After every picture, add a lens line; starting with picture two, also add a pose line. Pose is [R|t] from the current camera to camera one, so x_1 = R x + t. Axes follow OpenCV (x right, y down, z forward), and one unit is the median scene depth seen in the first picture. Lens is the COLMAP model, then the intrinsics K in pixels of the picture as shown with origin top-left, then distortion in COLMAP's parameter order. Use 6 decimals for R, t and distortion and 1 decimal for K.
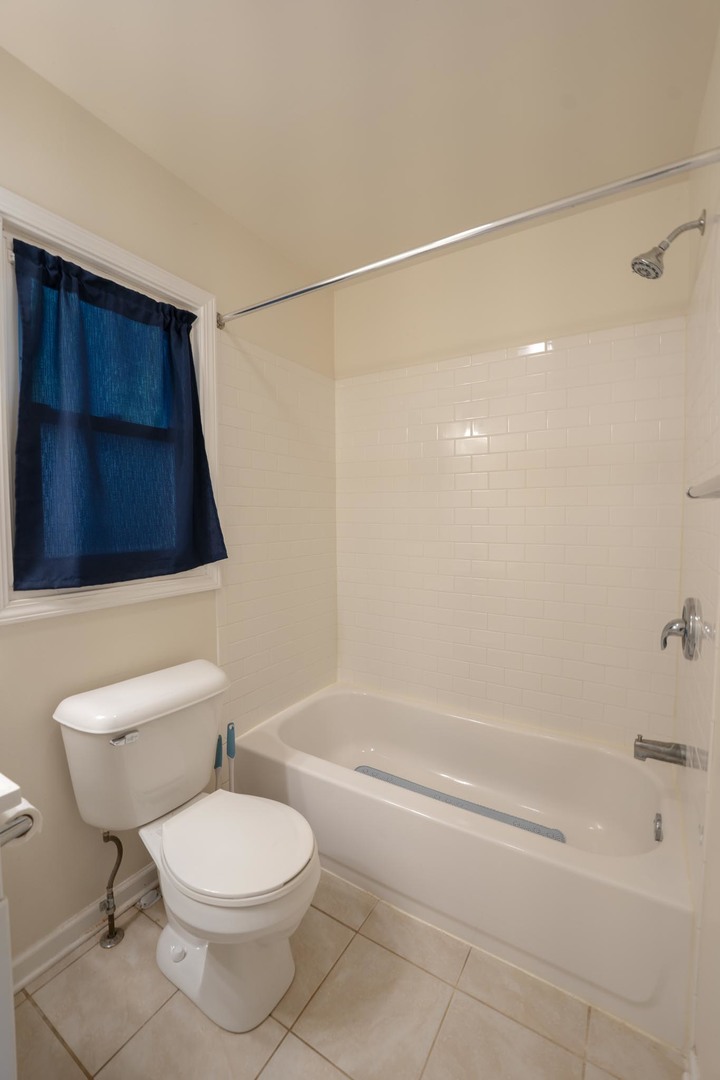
lens RADIAL K [[444.0, 0, 358.4], [0, 444.0, 535.5], [0, 0, 1]] dist [-0.016349, -0.000537]
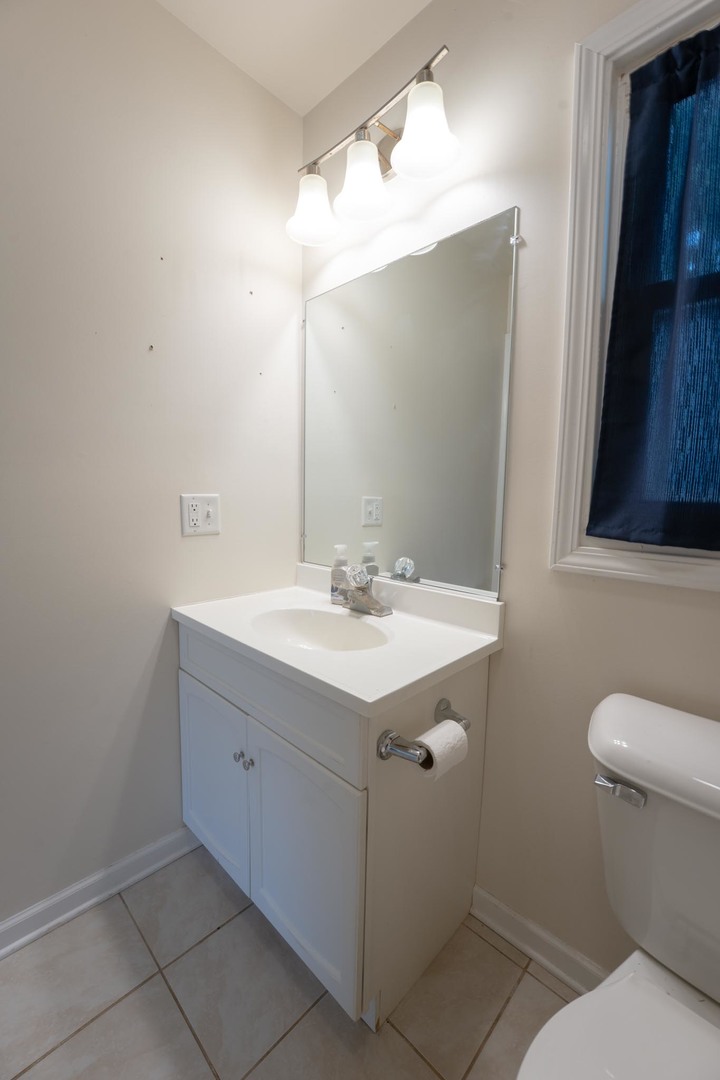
lens RADIAL K [[444.0, 0, 358.4], [0, 444.0, 535.5], [0, 0, 1]] dist [-0.016349, -0.000537]
pose [[-0.224643, 0.100267, -0.969269, 0.119994], [-0.046697, 0.992442, 0.113486, 0.049546], [0.973322, 0.070756, -0.218263, 0.731228]]
